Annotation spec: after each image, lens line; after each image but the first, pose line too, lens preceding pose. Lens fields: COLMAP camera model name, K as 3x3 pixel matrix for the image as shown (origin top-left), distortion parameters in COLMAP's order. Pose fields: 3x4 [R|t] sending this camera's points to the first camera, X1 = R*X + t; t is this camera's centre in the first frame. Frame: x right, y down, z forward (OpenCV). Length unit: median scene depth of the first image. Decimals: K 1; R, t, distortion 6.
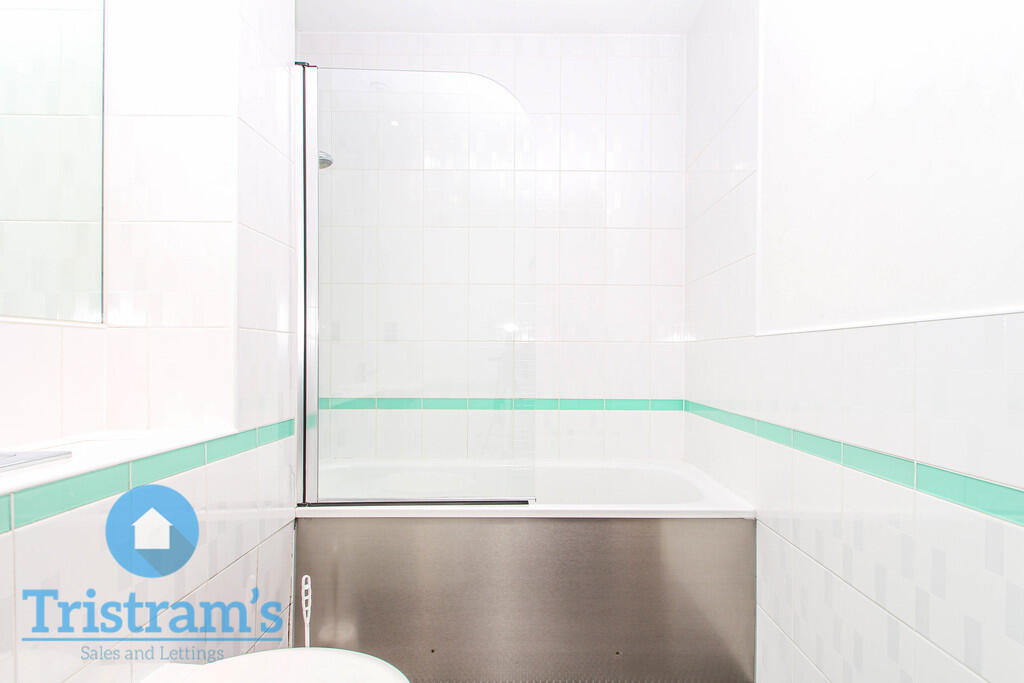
lens RADIAL K [[512.3, 0, 562.3], [0, 512.3, 354.8], [0, 0, 1]] dist [0.000025, -0.000015]
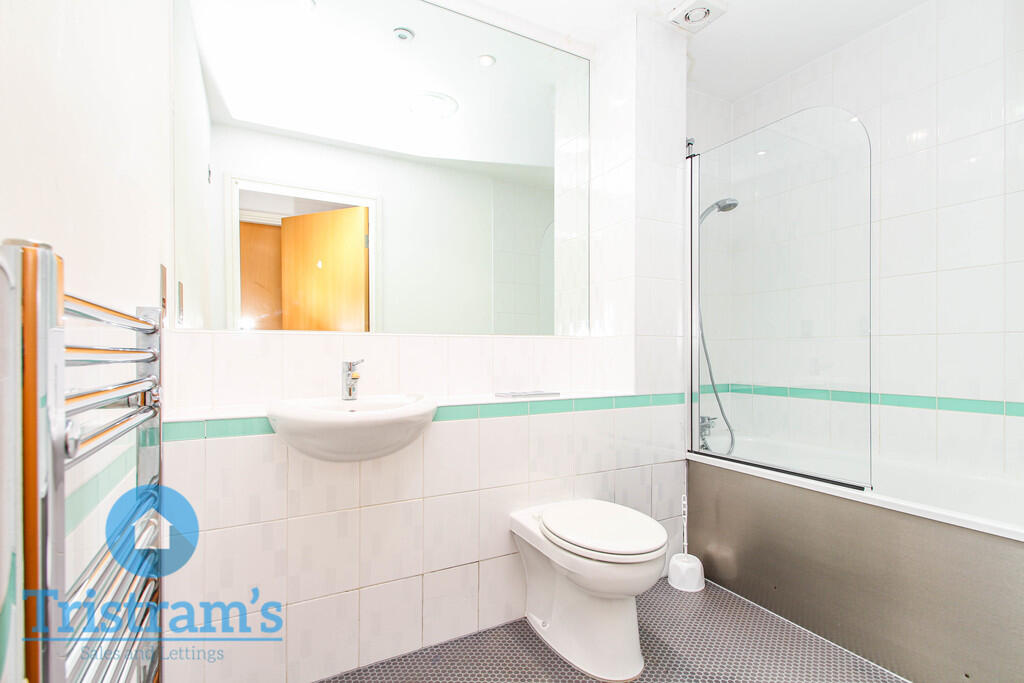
lens RADIAL K [[481.5, 0, 512.8], [0, 481.5, 354.8], [0, 0, 1]] dist [0.002198, -0.000122]
pose [[0.472692, 0.006443, -0.881204, 0.489973], [0.007540, 0.999907, 0.011356, -0.010635], [0.881196, -0.012012, 0.472599, -0.125002]]
